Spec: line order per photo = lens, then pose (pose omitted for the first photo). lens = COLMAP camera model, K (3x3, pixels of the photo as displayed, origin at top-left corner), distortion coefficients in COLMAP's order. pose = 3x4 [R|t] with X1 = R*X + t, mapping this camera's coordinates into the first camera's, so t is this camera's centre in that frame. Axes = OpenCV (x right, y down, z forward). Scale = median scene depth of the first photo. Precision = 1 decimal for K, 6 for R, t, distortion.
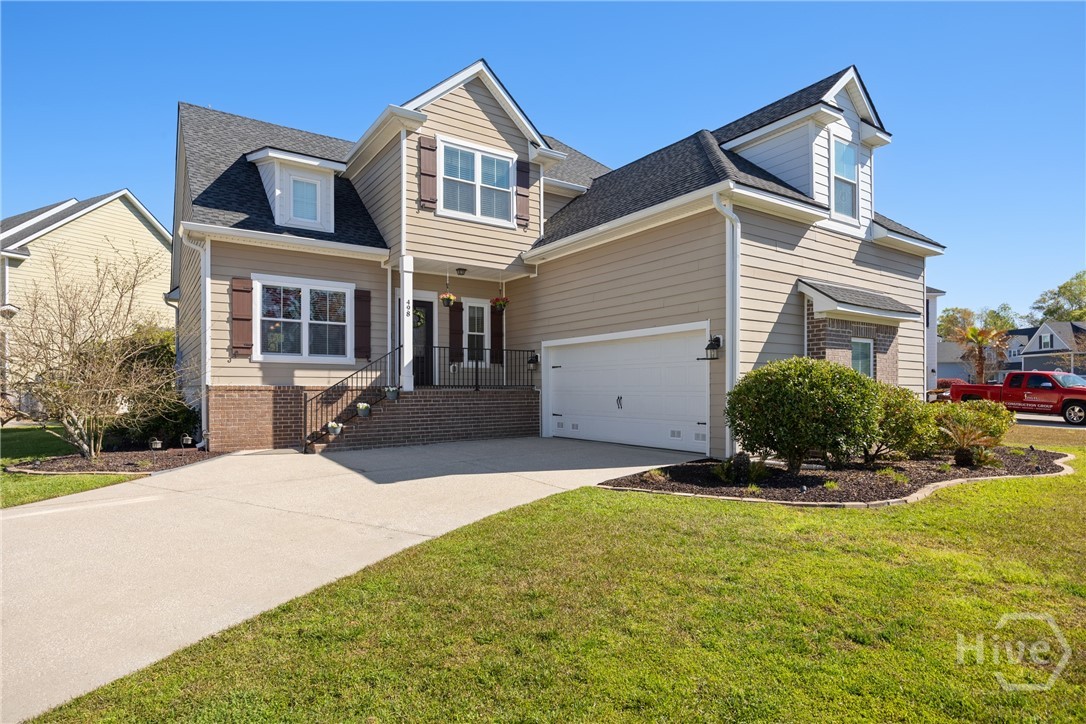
lens RADIAL K [[584.1, 0, 539.4], [0, 584.1, 388.6], [0, 0, 1]] dist [0.015977, 0.000468]
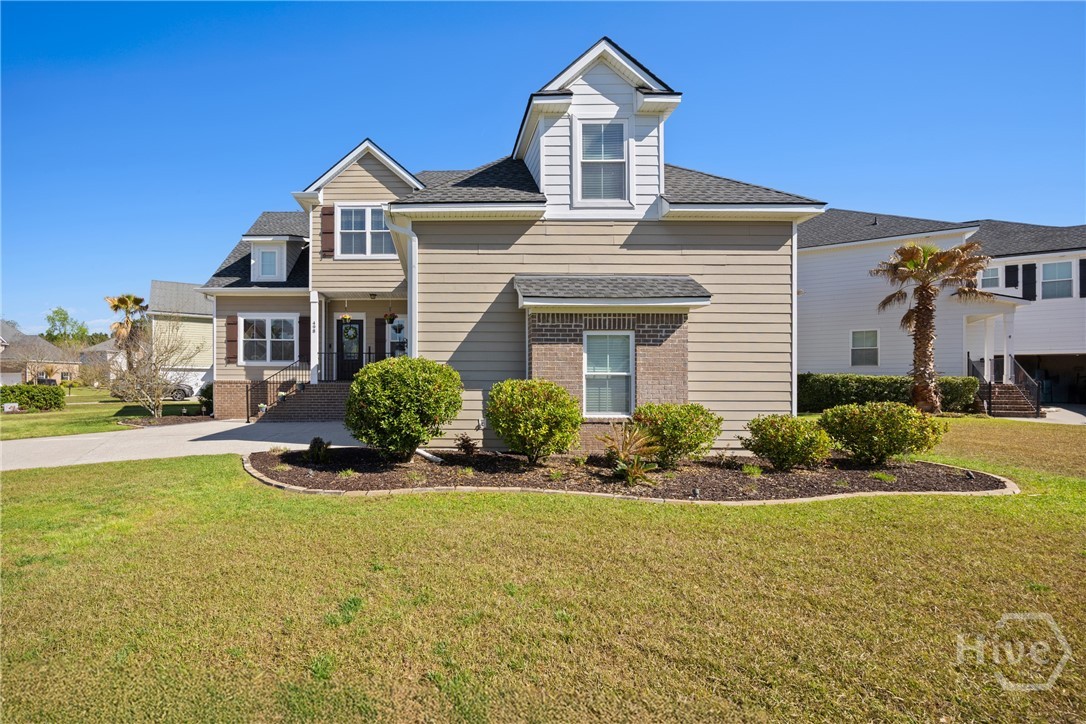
lens RADIAL K [[483.4, 0, 548.6], [0, 483.4, 382.1], [0, 0, 1]] dist [-0.000560, -0.000038]
pose [[0.826729, 0.005964, -0.562568, 0.948314], [-0.000305, 0.999948, 0.010153, -0.013386], [0.562600, -0.008223, 0.826689, 0.336400]]
